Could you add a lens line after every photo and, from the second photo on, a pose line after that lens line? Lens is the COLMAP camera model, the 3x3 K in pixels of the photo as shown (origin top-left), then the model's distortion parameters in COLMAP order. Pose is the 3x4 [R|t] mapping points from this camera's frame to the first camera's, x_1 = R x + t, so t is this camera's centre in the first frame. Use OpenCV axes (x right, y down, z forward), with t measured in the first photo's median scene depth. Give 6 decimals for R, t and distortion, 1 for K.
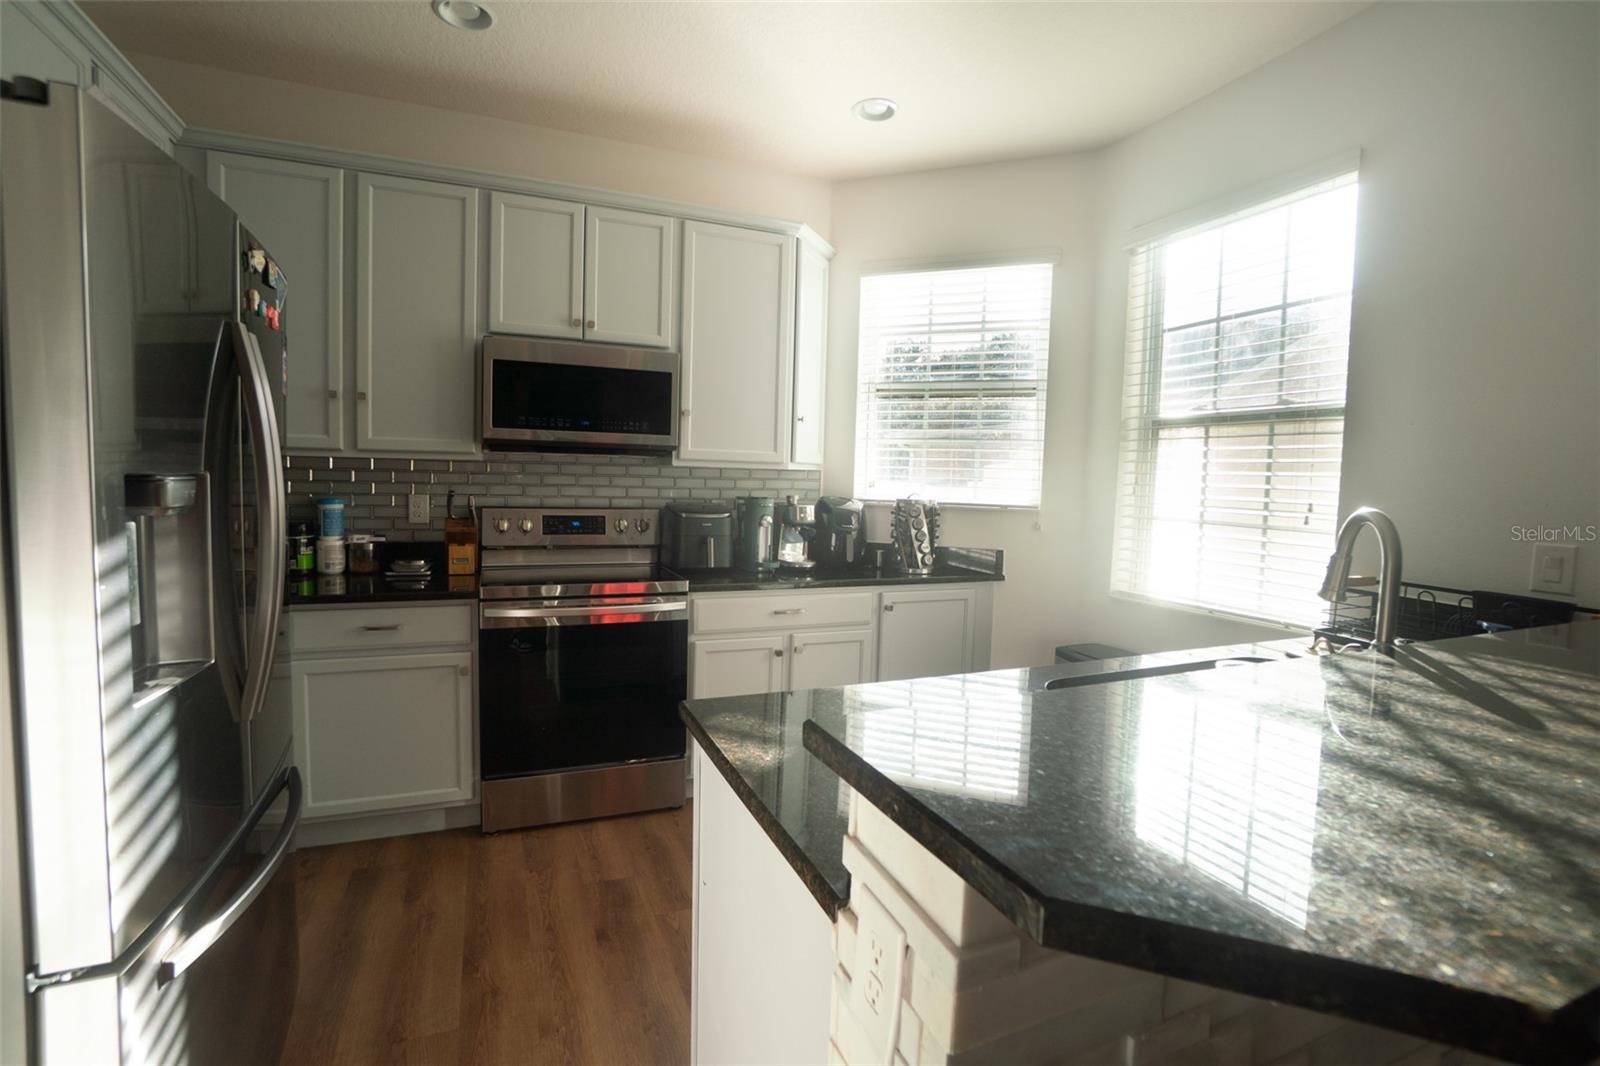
lens RADIAL K [[712.7, 0, 794.4], [0, 712.7, 522.6], [0, 0, 1]] dist [-0.055106, 0.022067]
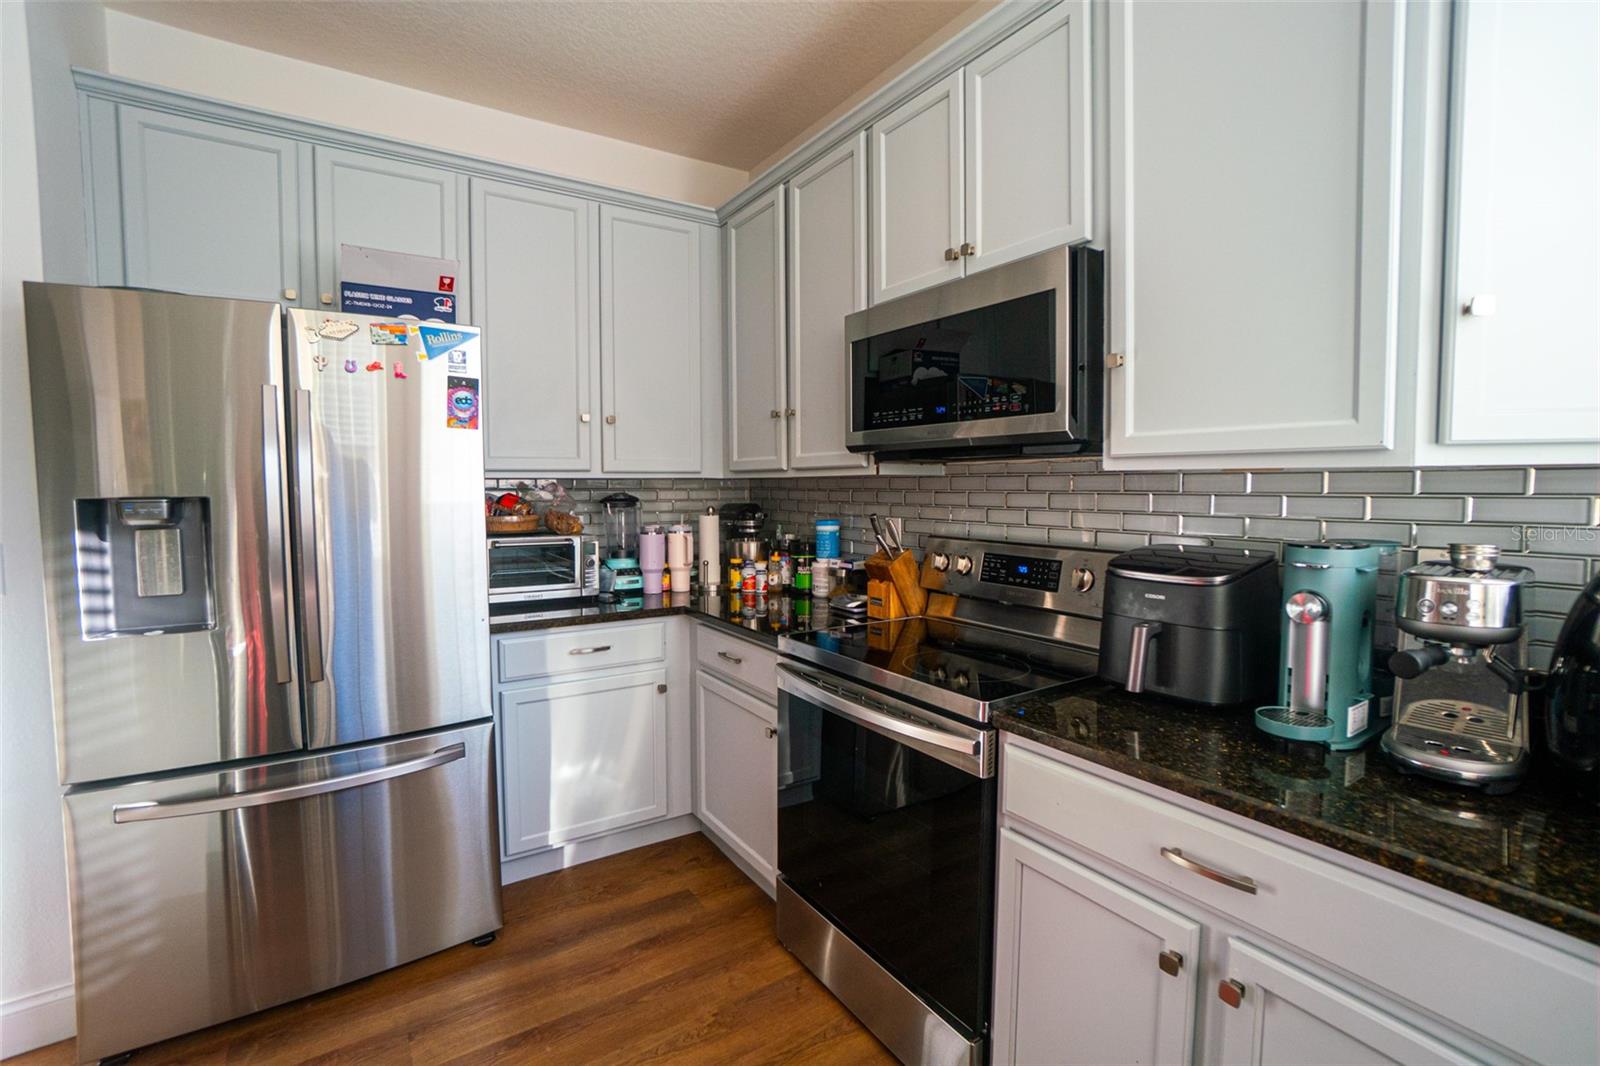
lens RADIAL K [[712.7, 0, 794.4], [0, 712.7, 522.6], [0, 0, 1]] dist [-0.055106, 0.022067]
pose [[0.175671, 0.023045, -0.984179, 0.305646], [-0.056506, 0.998314, 0.013290, -0.040779], [0.982826, 0.053277, 0.176677, 0.763994]]
